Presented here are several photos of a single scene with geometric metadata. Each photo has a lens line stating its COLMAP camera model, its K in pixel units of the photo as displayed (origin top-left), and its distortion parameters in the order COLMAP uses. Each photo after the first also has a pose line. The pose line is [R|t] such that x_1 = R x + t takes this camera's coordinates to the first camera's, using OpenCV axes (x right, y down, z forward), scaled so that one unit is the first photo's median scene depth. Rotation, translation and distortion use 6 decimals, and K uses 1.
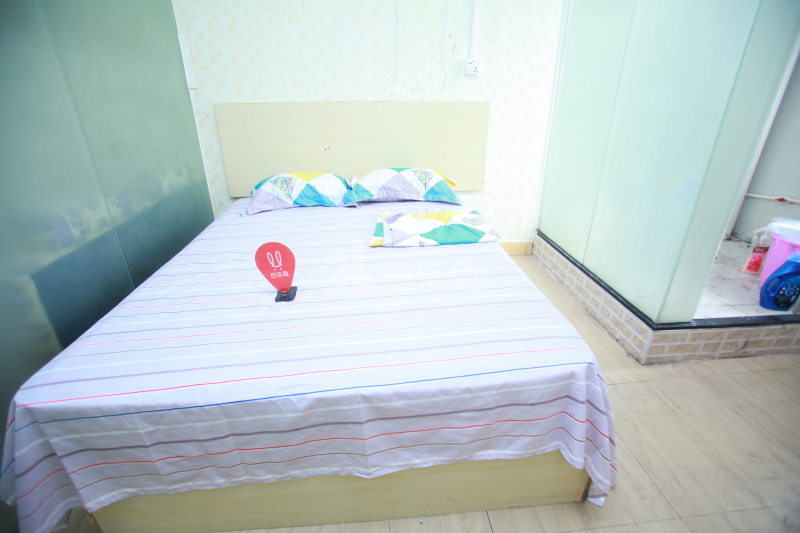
lens RADIAL K [[389.8, 0, 401.6], [0, 389.8, 269.3], [0, 0, 1]] dist [-0.085659, 0.044146]
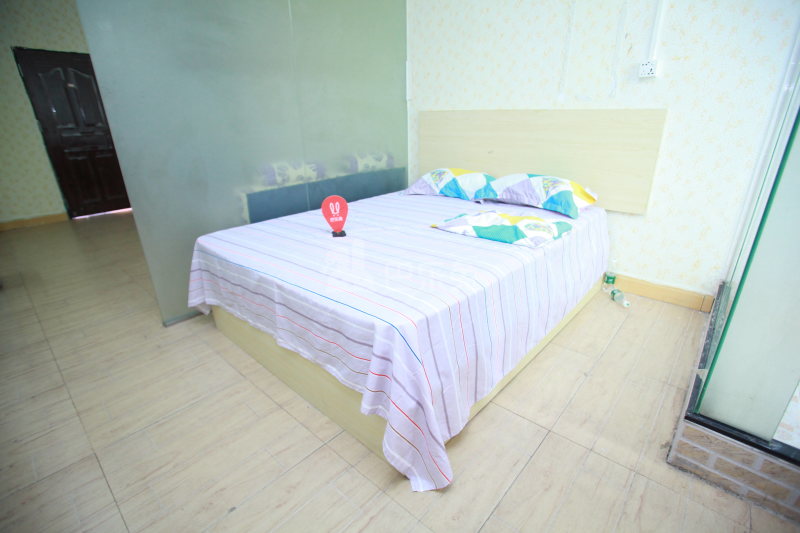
lens RADIAL K [[387.2, 0, 402.0], [0, 387.2, 271.0], [0, 0, 1]] dist [-0.078973, 0.034152]
pose [[0.675972, 0.267139, -0.686803, 0.547436], [-0.292420, 0.952703, 0.082755, -0.001438], [0.676427, 0.144894, 0.722117, 0.086198]]
